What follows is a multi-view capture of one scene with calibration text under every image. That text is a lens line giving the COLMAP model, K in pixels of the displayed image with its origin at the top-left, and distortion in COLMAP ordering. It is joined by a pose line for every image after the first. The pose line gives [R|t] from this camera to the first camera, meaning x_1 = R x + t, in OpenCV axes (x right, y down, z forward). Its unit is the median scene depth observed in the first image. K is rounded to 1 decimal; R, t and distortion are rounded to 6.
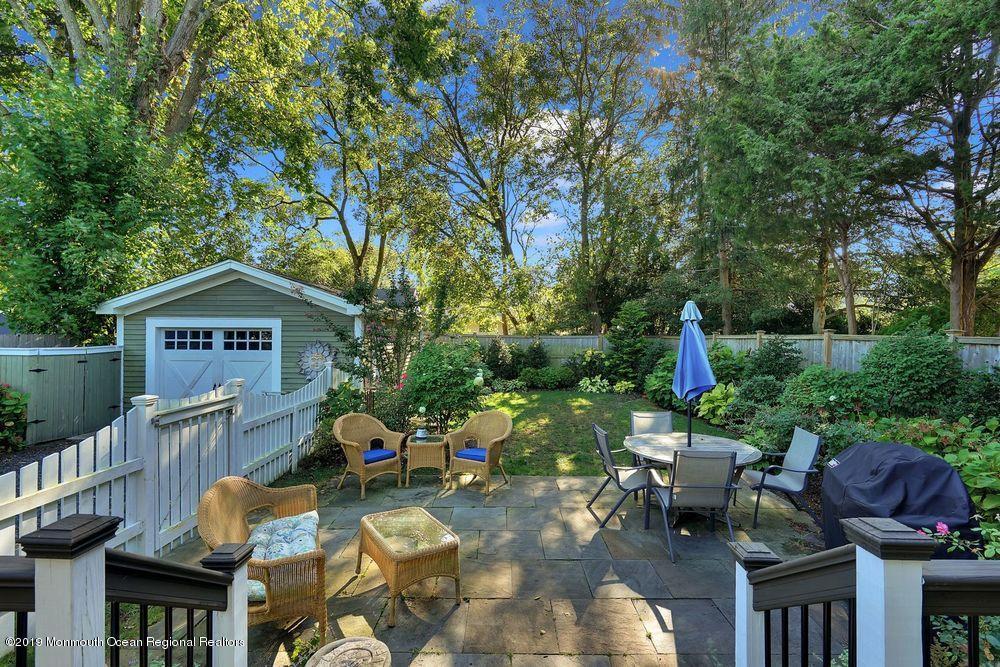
lens RADIAL K [[452.7, 0, 500.0], [0, 452.7, 333.5], [0, 0, 1]] dist [-0.009530, 0.000340]
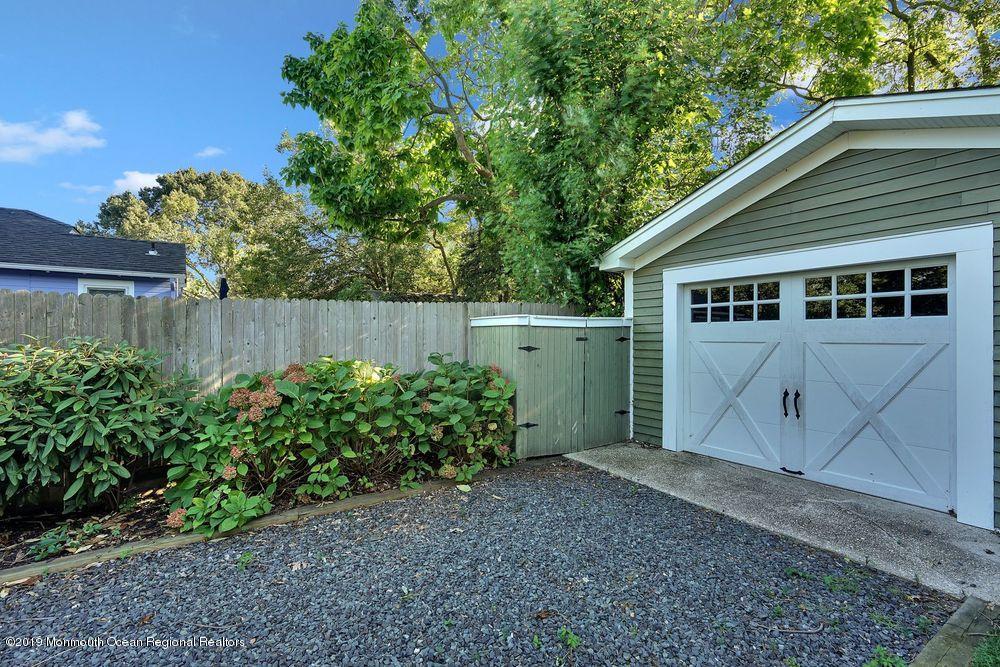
lens RADIAL K [[462.9, 0, 500.0], [0, 462.9, 333.5], [0, 0, 1]] dist [-0.009726, 0.005760]
pose [[0.553354, -0.009098, -0.832896, -0.393519], [0.006306, 0.999957, -0.006734, 0.052617], [0.832922, -0.001526, 0.553388, 0.477488]]
